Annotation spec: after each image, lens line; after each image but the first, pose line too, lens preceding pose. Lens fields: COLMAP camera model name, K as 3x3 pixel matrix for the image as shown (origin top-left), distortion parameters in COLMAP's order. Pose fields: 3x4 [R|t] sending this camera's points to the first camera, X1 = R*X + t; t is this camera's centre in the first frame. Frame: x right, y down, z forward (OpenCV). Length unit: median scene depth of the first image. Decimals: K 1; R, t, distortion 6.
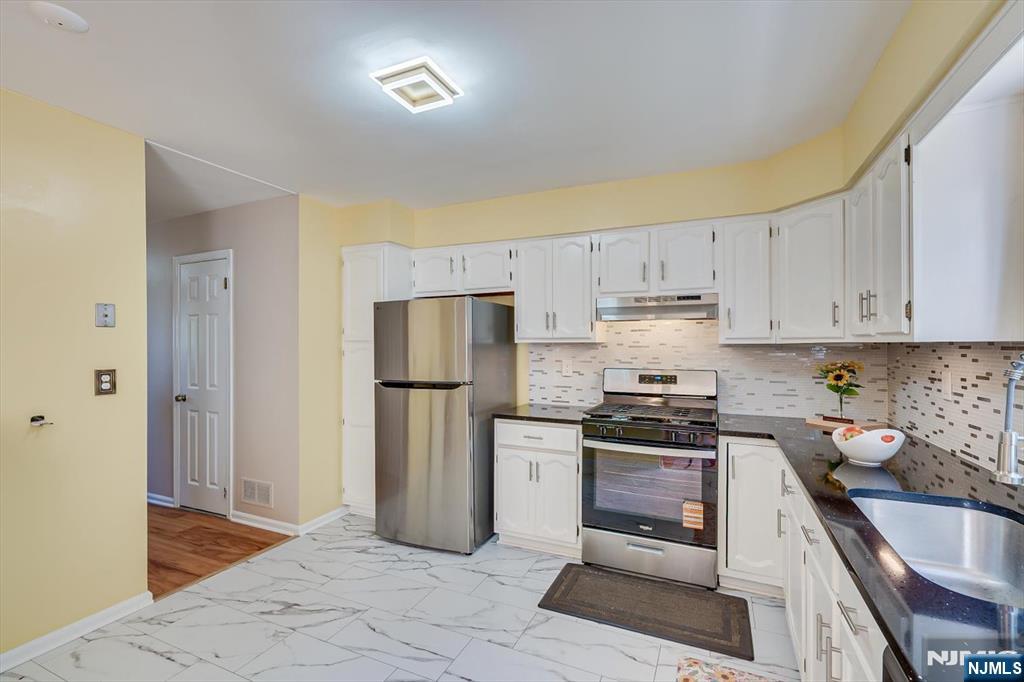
lens RADIAL K [[447.5, 0, 517.8], [0, 447.5, 344.6], [0, 0, 1]] dist [-0.002376, 0.000463]
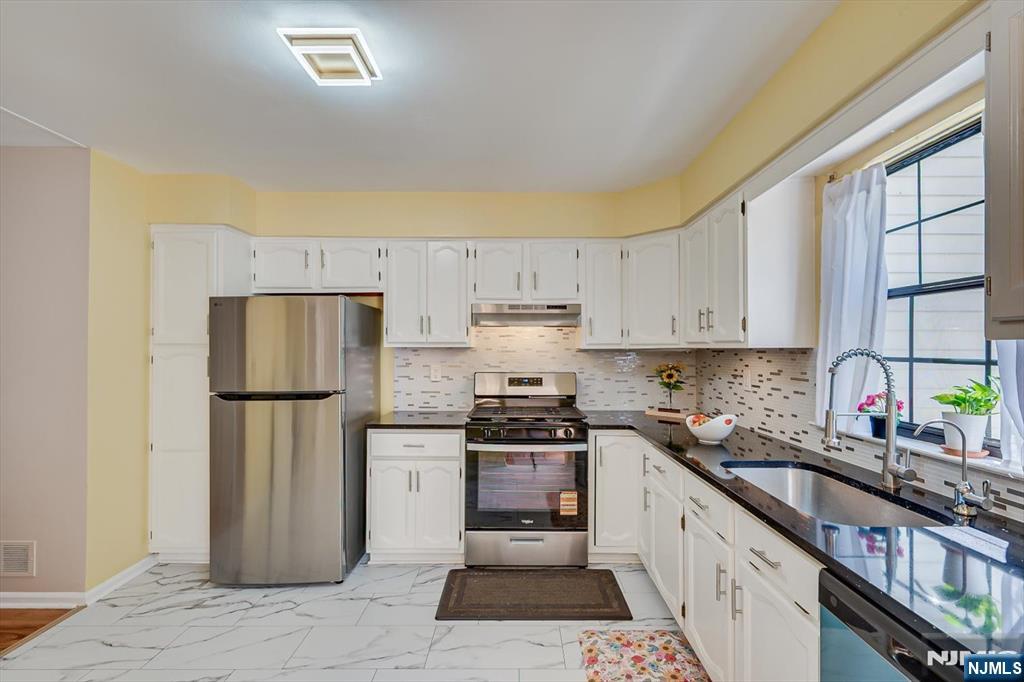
lens RADIAL K [[447.5, 0, 517.8], [0, 447.5, 344.6], [0, 0, 1]] dist [-0.002376, 0.000463]
pose [[0.914136, 0.005994, 0.405363, -0.150703], [-0.001905, 0.999943, -0.010490, -0.000178], [-0.405403, 0.008817, 0.914096, 0.029345]]
